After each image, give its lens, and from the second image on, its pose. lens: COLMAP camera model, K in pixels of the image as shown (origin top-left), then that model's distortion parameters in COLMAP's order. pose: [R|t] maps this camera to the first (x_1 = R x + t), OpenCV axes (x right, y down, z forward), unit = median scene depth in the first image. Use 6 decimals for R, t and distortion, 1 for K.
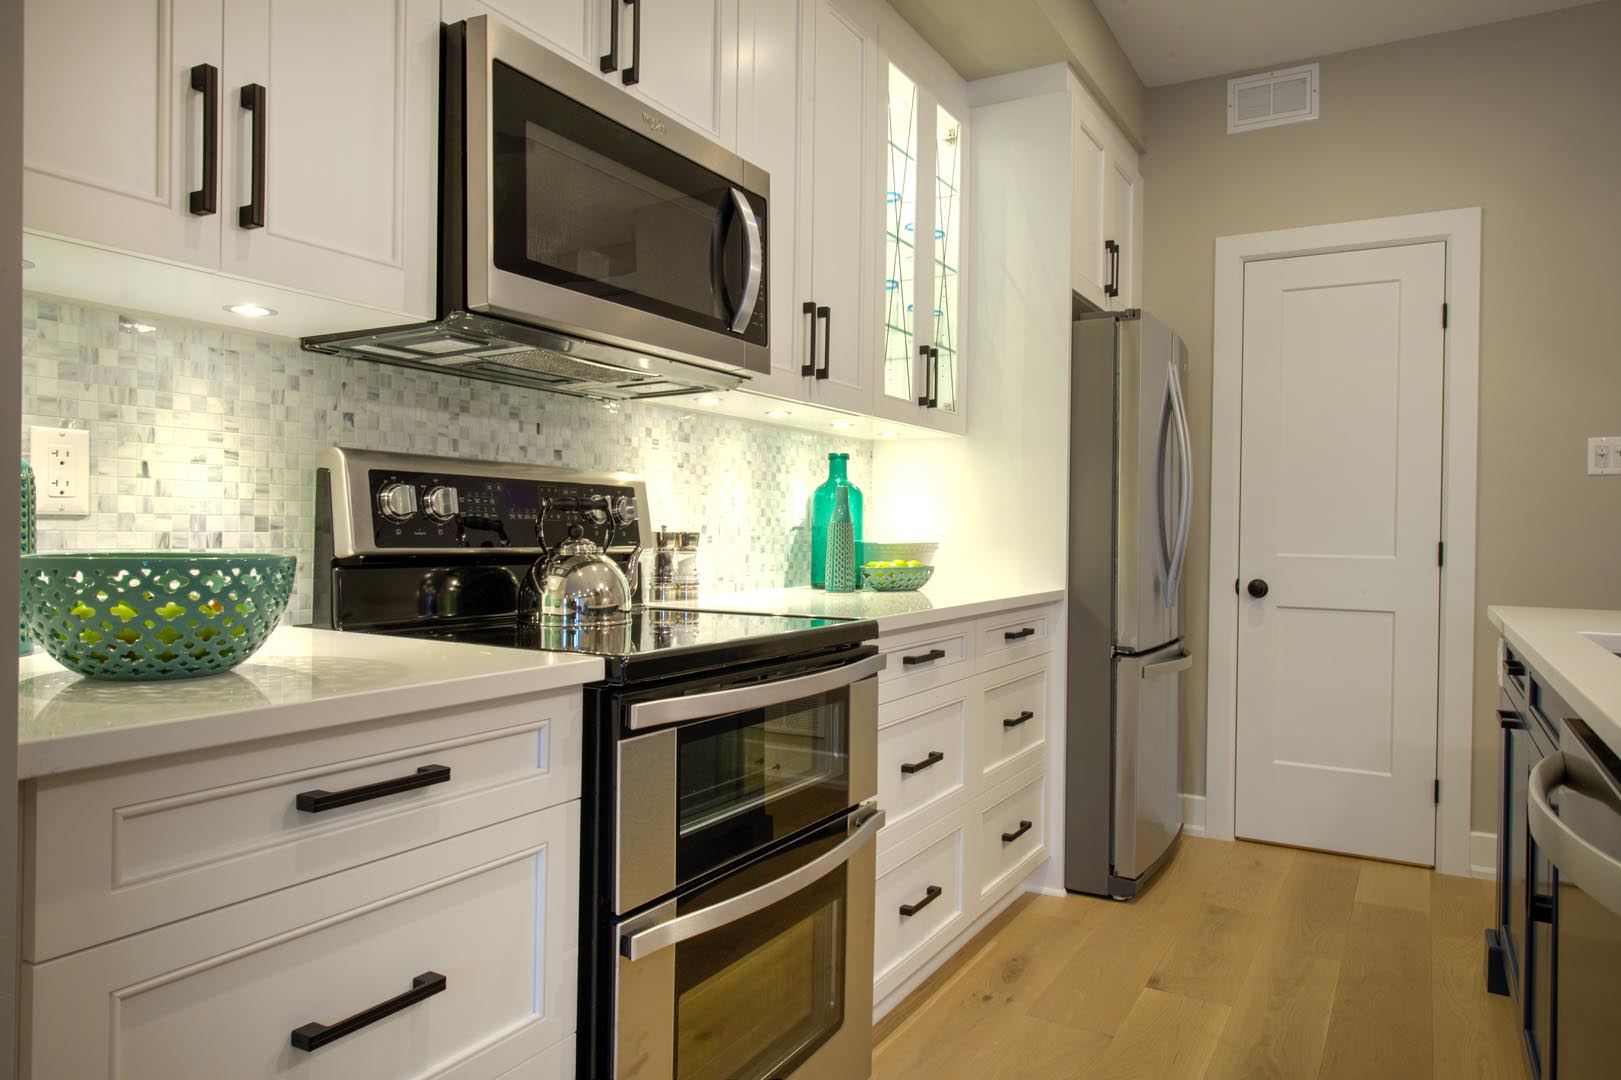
lens RADIAL K [[1068.9, 0, 806.1], [0, 1068.9, 531.9], [0, 0, 1]] dist [0.006612, -0.004672]
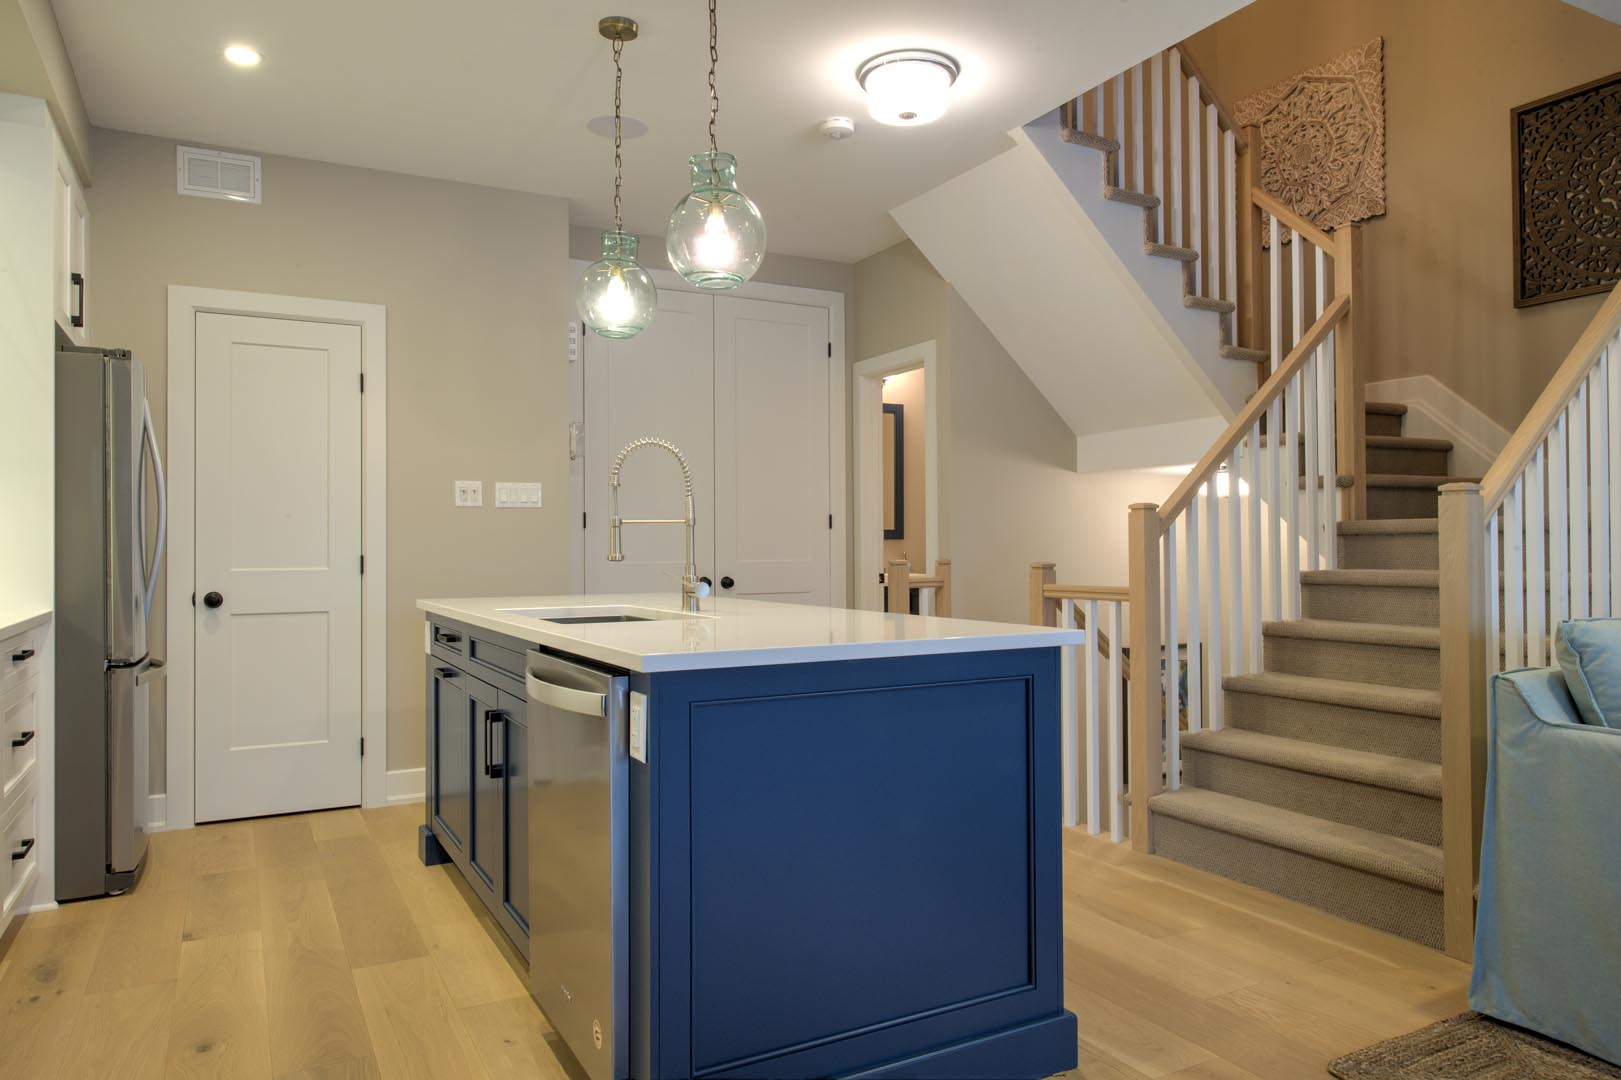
lens RADIAL K [[1068.9, 0, 809.9], [0, 1068.9, 539.0], [0, 0, 1]] dist [0.006612, -0.004672]
pose [[0.523333, -0.012080, 0.852043, -0.249658], [0.017789, 0.999836, 0.003249, -0.005407], [-0.851943, 0.013457, 0.523462, -0.160081]]
